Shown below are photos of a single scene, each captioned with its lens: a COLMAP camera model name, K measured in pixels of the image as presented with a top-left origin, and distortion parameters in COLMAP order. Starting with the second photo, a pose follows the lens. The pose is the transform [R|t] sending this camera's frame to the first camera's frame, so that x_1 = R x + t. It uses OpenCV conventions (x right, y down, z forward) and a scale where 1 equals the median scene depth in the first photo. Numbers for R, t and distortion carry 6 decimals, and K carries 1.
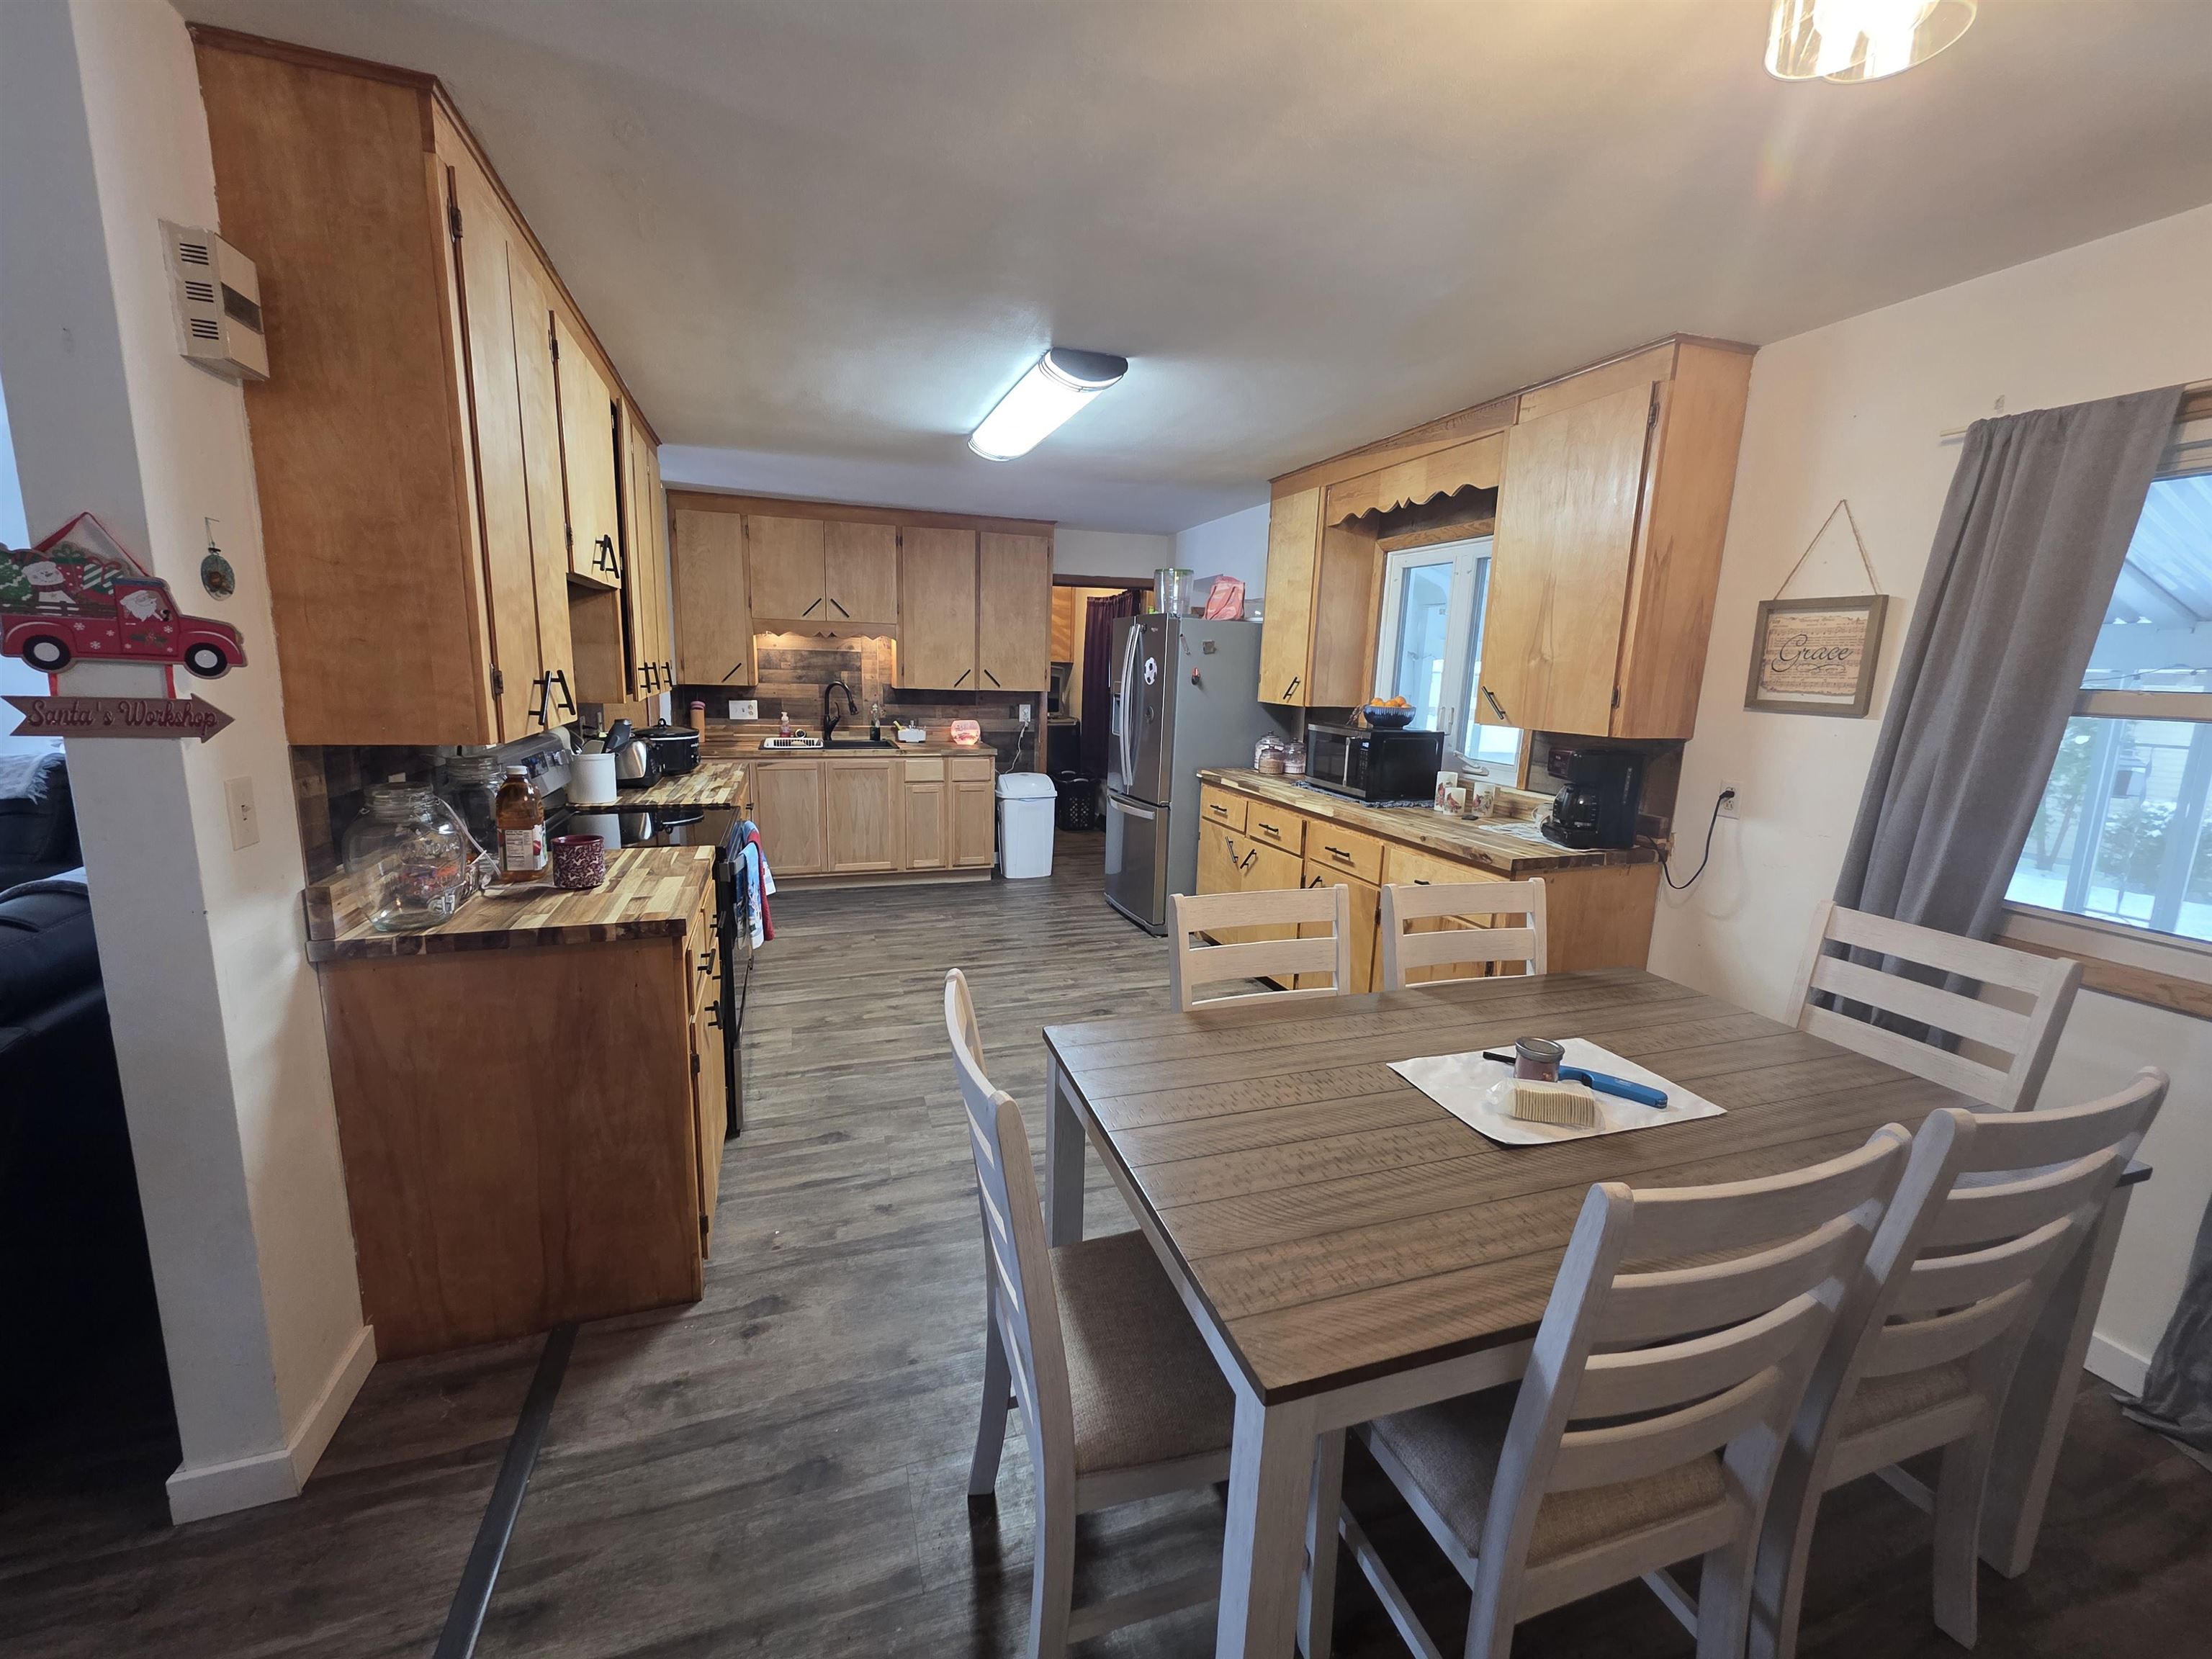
lens RADIAL K [[879.7, 0, 1105.3], [0, 879.7, 818.9], [0, 0, 1]] dist [0.004545, -0.000584]
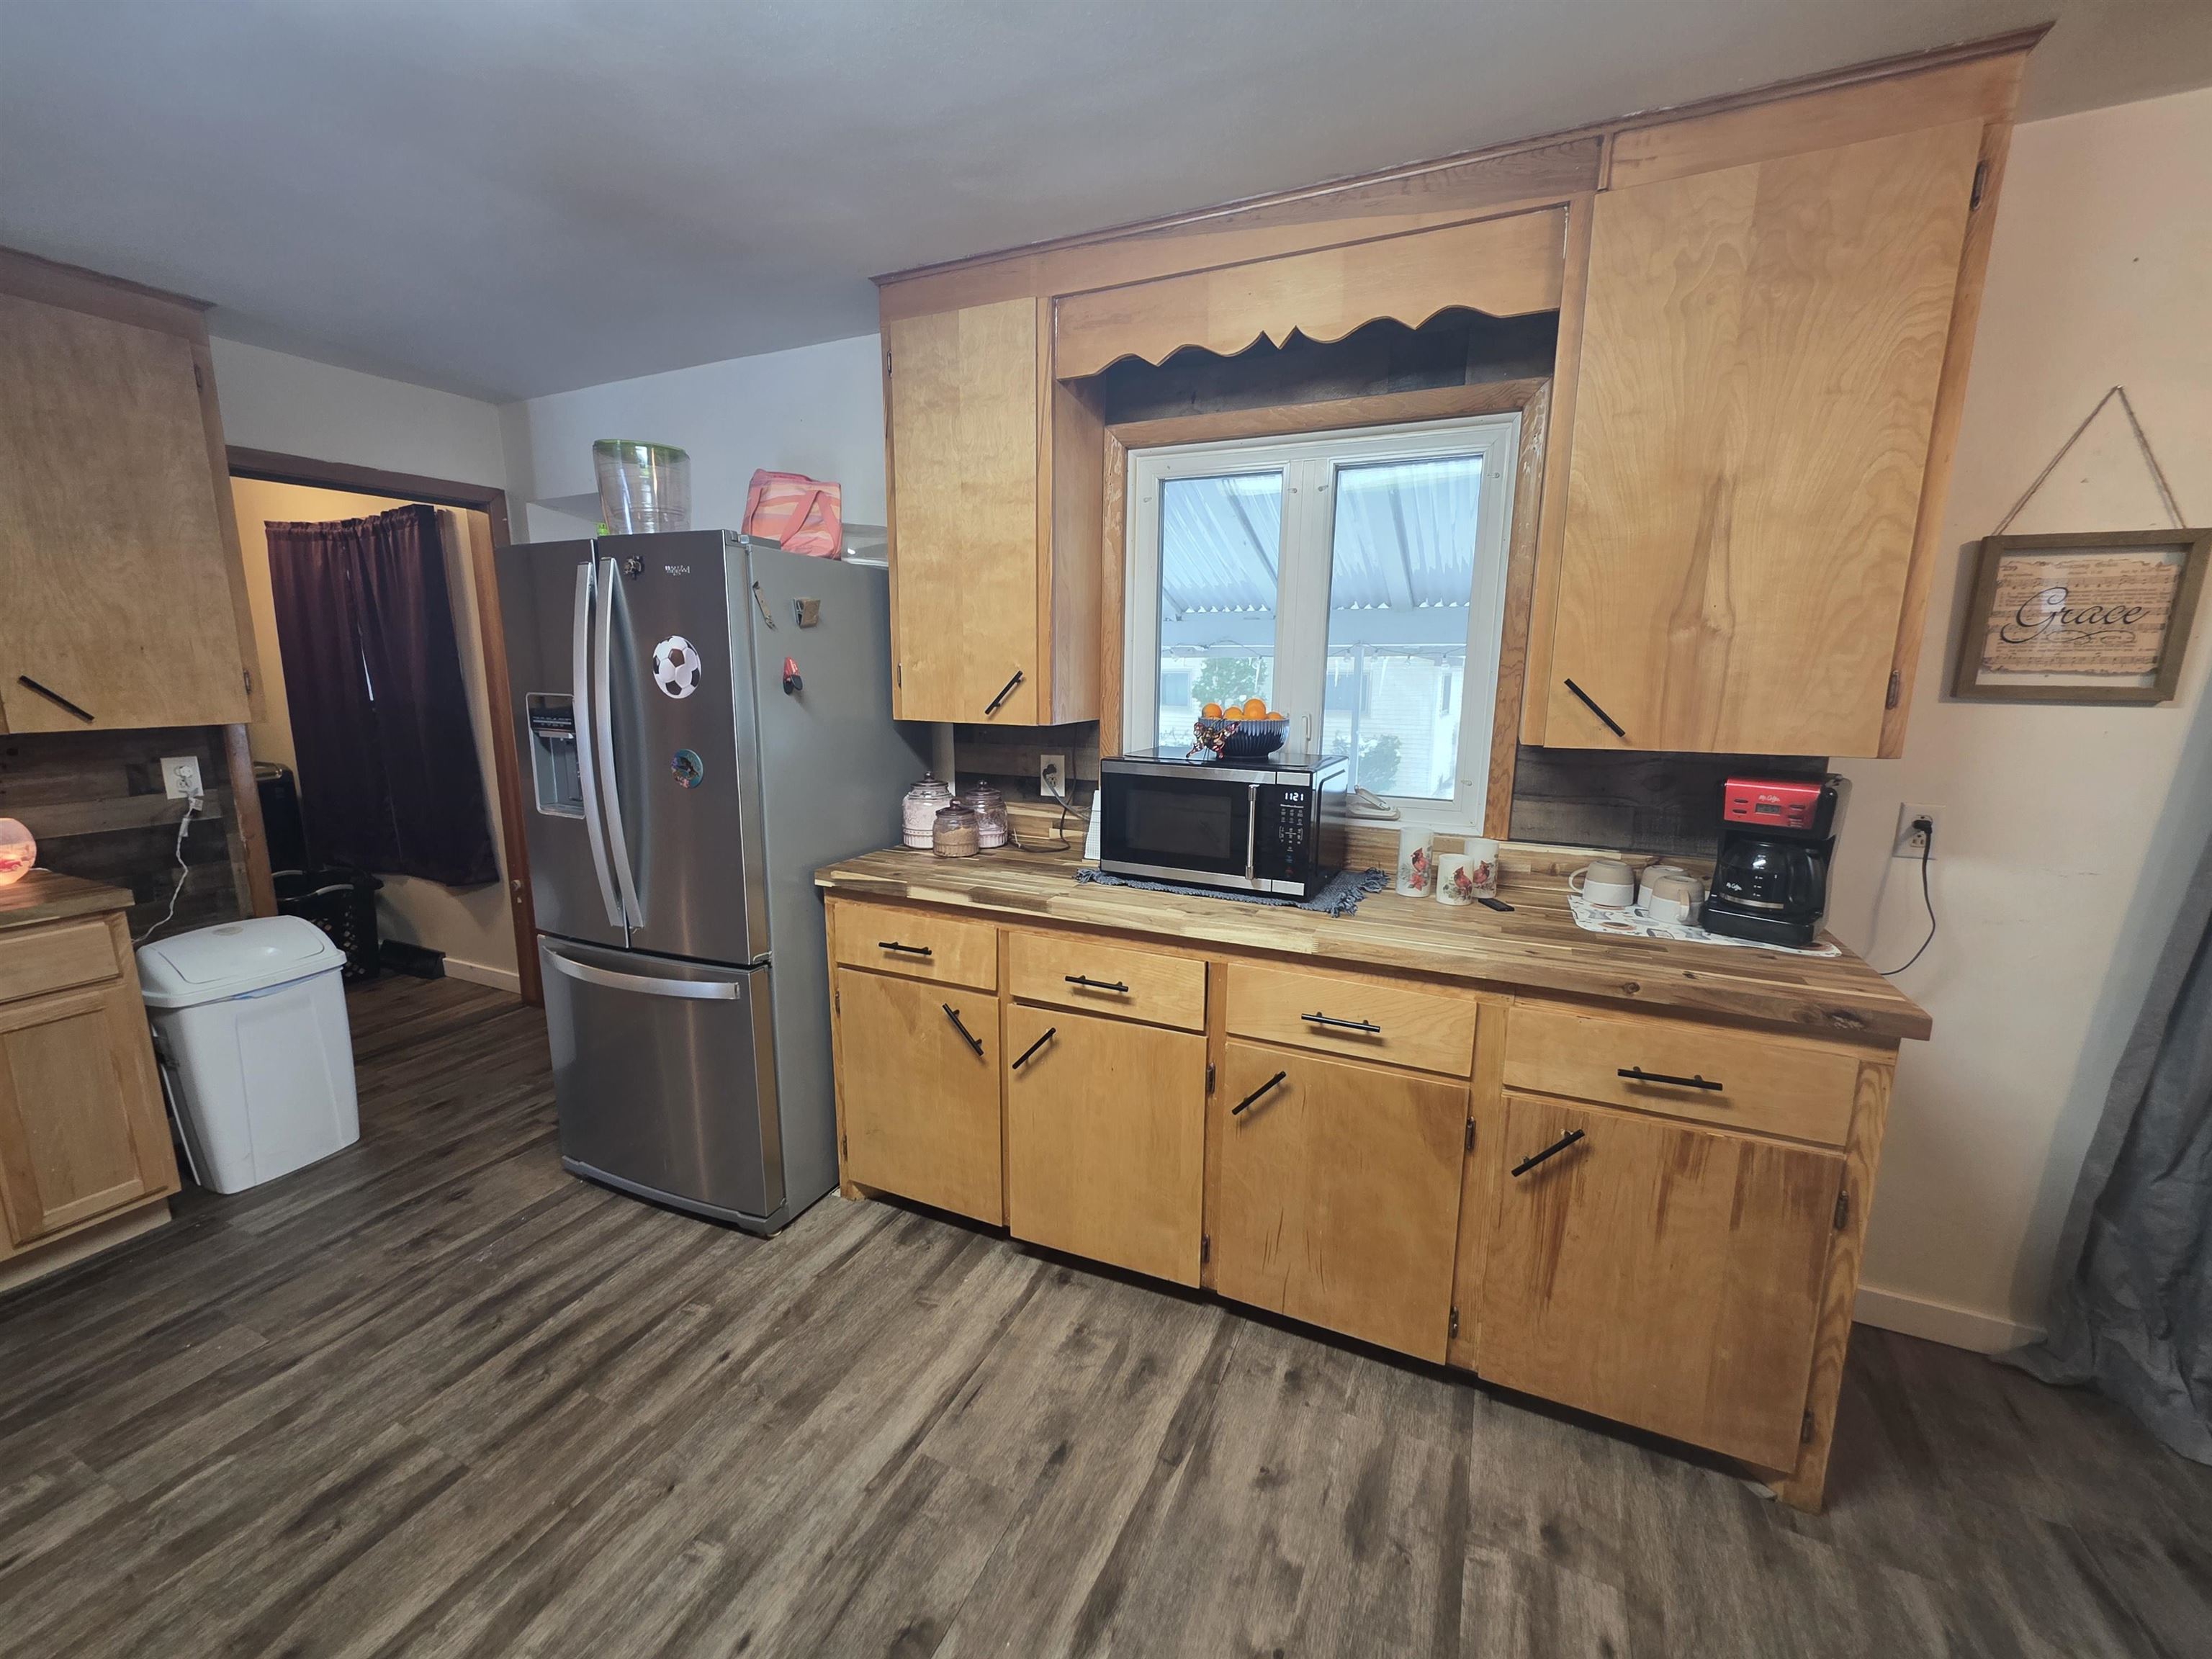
lens RADIAL K [[879.7, 0, 1106.3], [0, 879.7, 823.6], [0, 0, 1]] dist [0.004545, -0.000584]
pose [[0.692455, -0.154277, 0.704772, -0.121749], [0.139378, 0.987072, 0.079131, -0.100039], [-0.707870, 0.043435, 0.705006, 0.565105]]
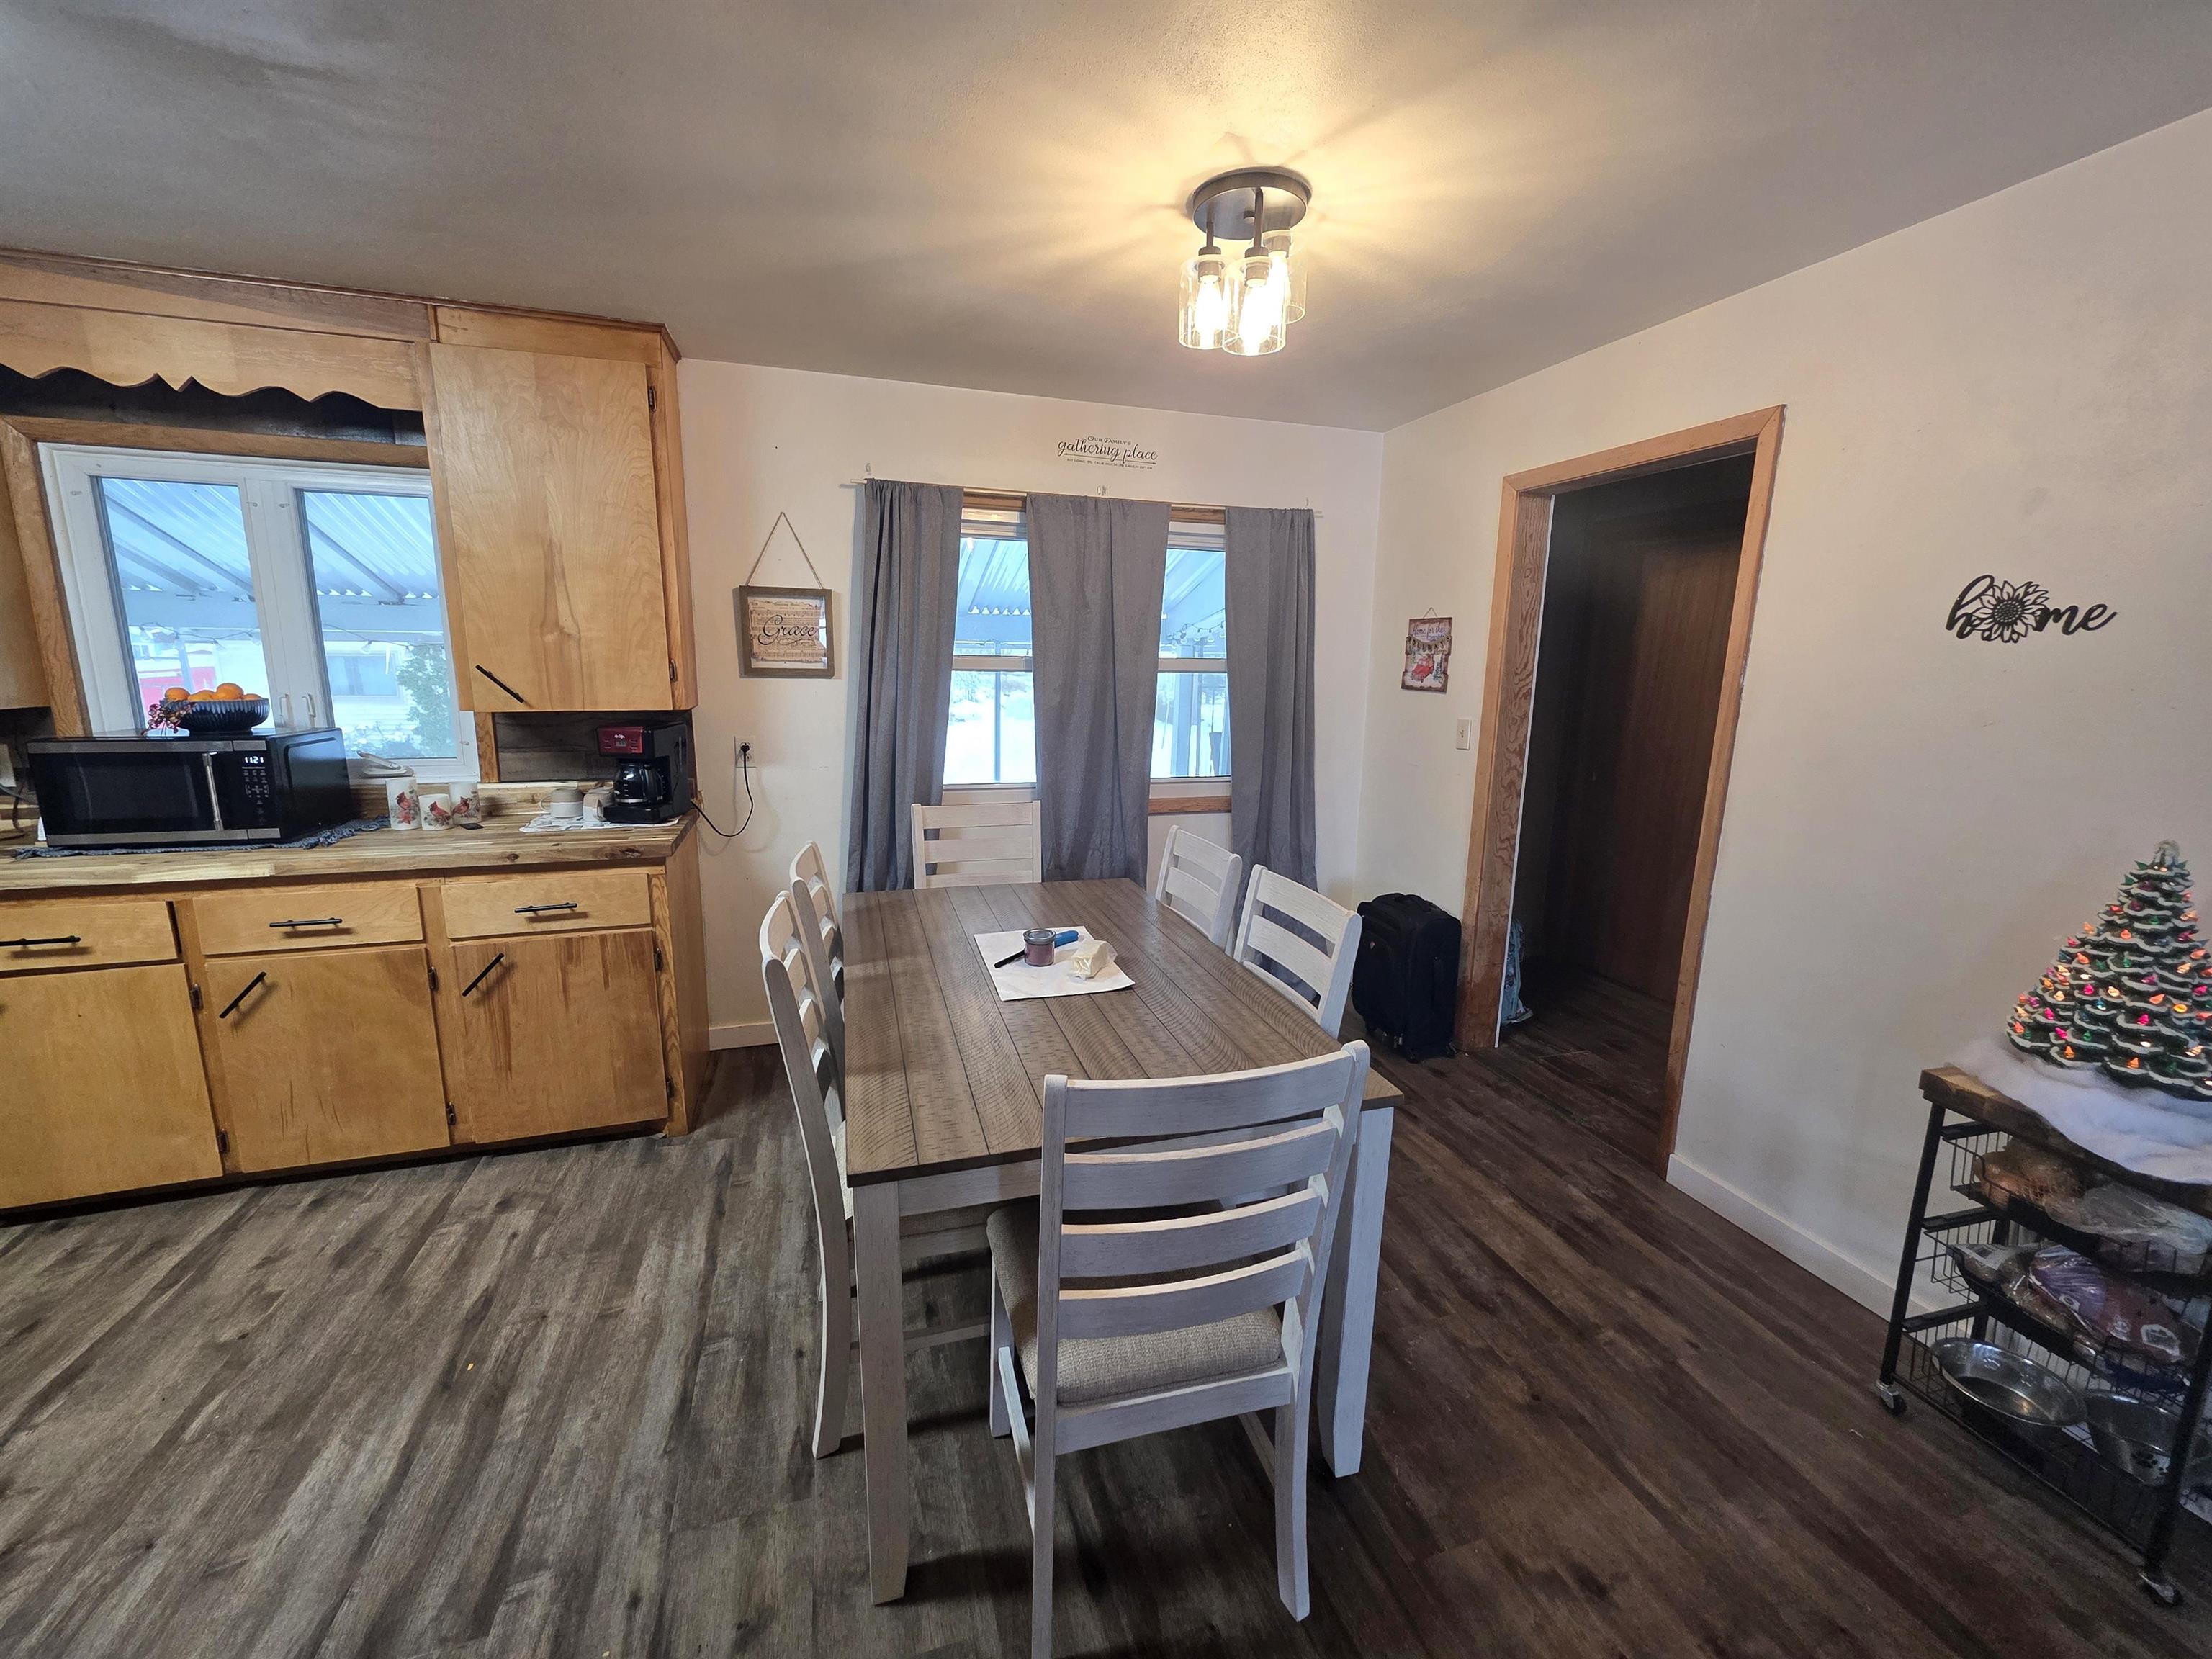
lens RADIAL K [[879.7, 0, 1104.1], [0, 879.7, 819.7], [0, 0, 1]] dist [0.004545, -0.000584]
pose [[0.029814, -0.214440, 0.976282, -0.268589], [0.161459, 0.964923, 0.207015, -0.060076], [-0.986429, 0.151458, 0.063391, 0.270117]]
